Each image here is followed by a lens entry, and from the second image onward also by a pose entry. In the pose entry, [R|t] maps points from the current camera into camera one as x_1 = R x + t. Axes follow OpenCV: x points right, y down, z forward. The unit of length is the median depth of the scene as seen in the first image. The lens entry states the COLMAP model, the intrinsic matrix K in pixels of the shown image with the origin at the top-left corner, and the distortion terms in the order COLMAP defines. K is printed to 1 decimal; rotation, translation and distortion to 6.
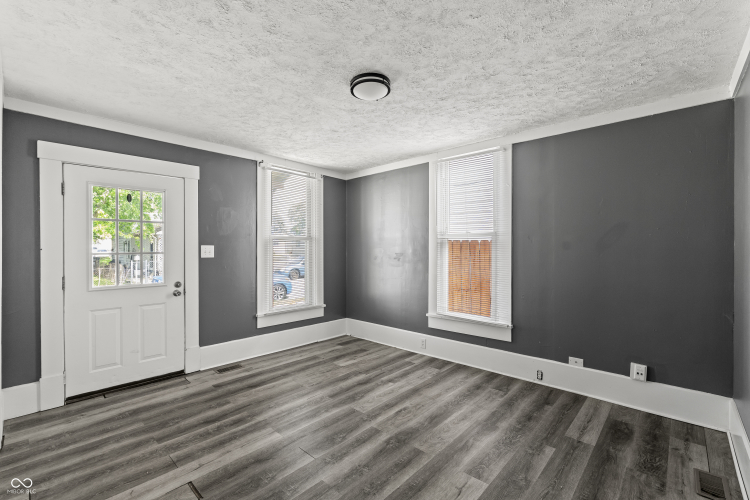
lens RADIAL K [[330.1, 0, 393.2], [0, 330.1, 251.5], [0, 0, 1]] dist [-0.000765, 0.000115]
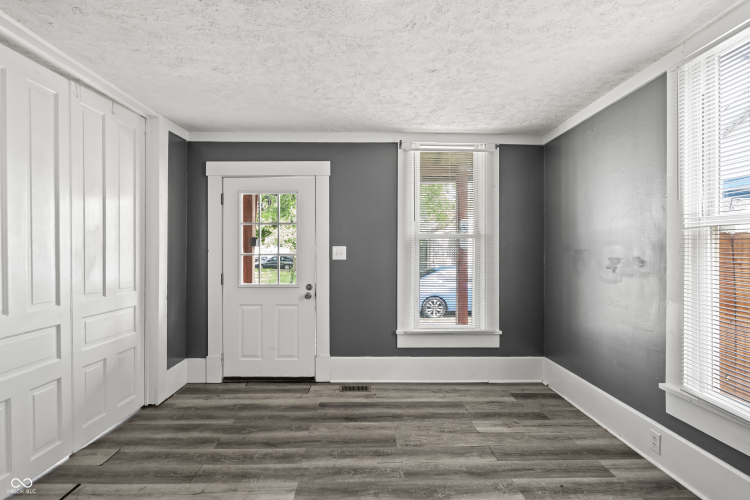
lens RADIAL K [[378.7, 0, 374.8], [0, 378.7, 250.8], [0, 0, 1]] dist [-0.001693, 0.000978]
pose [[0.668725, 0.000750, -0.743509, 0.294346], [-0.006681, 0.999965, -0.005001, -0.001623], [0.743480, 0.008311, 0.668707, 0.395044]]
